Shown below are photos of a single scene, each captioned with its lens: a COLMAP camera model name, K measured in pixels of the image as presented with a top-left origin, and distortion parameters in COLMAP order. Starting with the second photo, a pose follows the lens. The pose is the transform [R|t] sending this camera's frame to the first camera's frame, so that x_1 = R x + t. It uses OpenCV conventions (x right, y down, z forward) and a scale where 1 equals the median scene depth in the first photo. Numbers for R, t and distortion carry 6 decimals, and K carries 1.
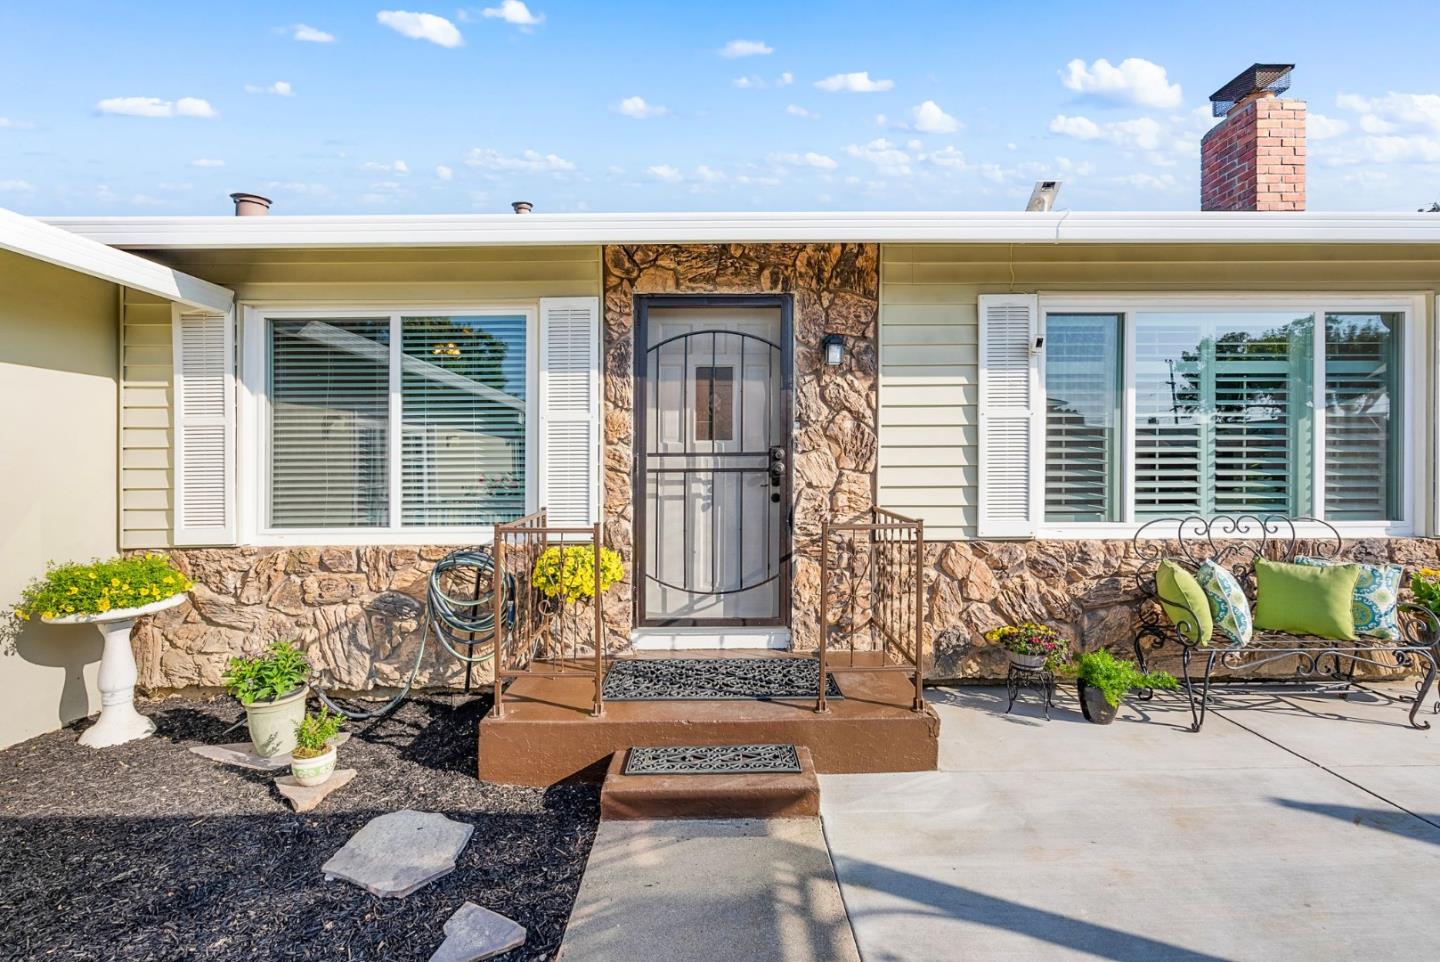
lens RADIAL K [[638.0, 0, 720.0], [0, 638.0, 481.0], [0, 0, 1]] dist [0.001878, 0.000257]
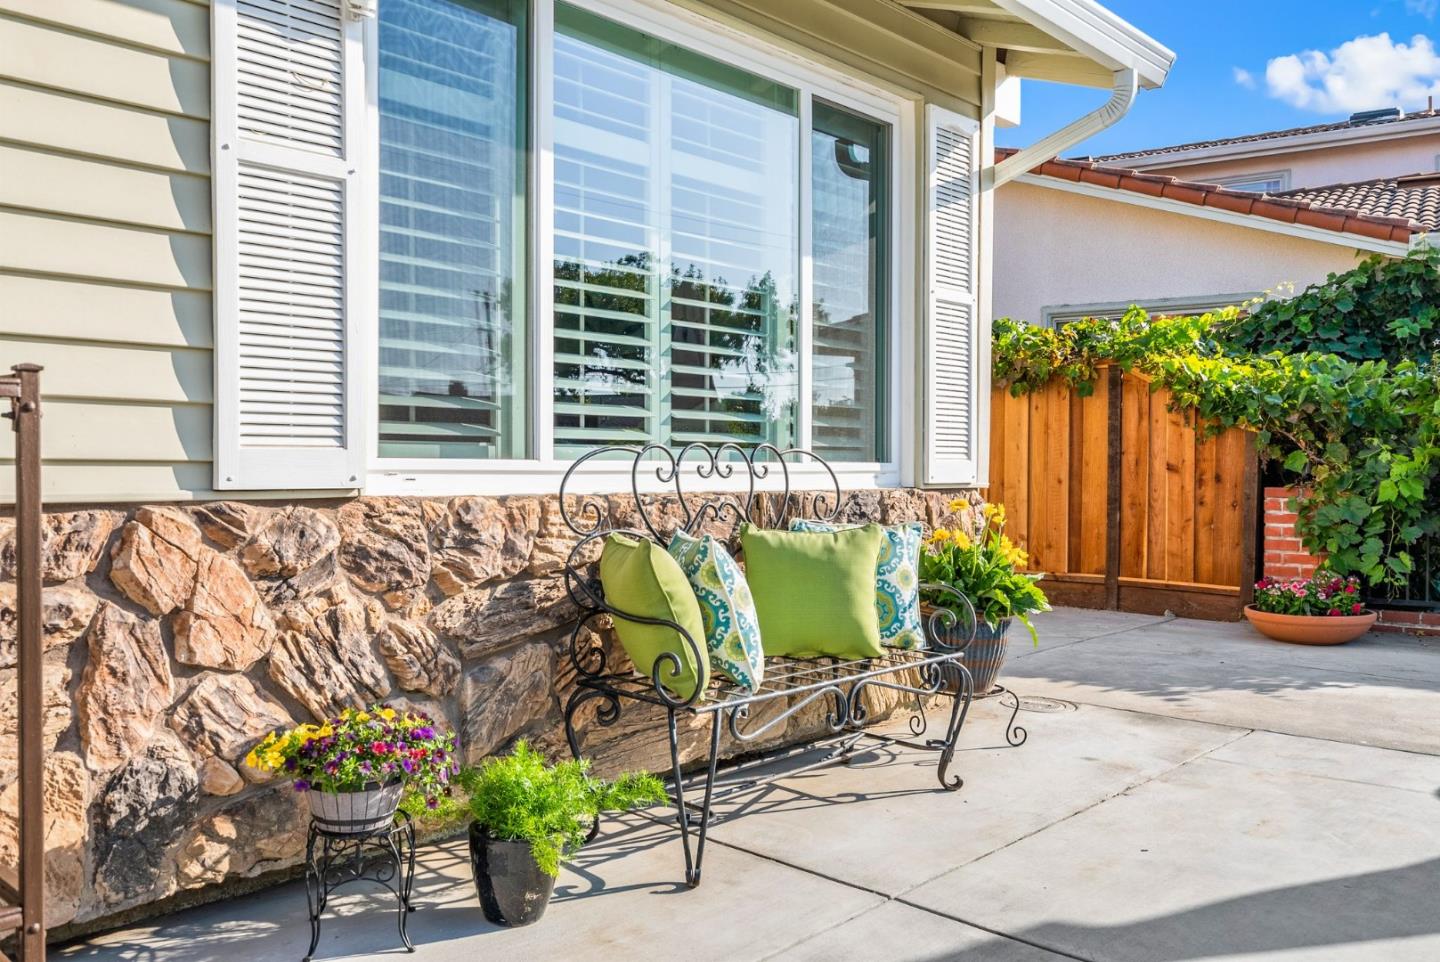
lens RADIAL K [[1177.2, 0, 695.0], [0, 1177.2, 505.2], [0, 0, 1]] dist [0.002676, -0.000577]
pose [[0.698465, -0.015076, 0.715486, 0.118213], [0.008239, 0.999881, 0.013025, 0.088986], [-0.715597, -0.003203, 0.698506, 0.344532]]
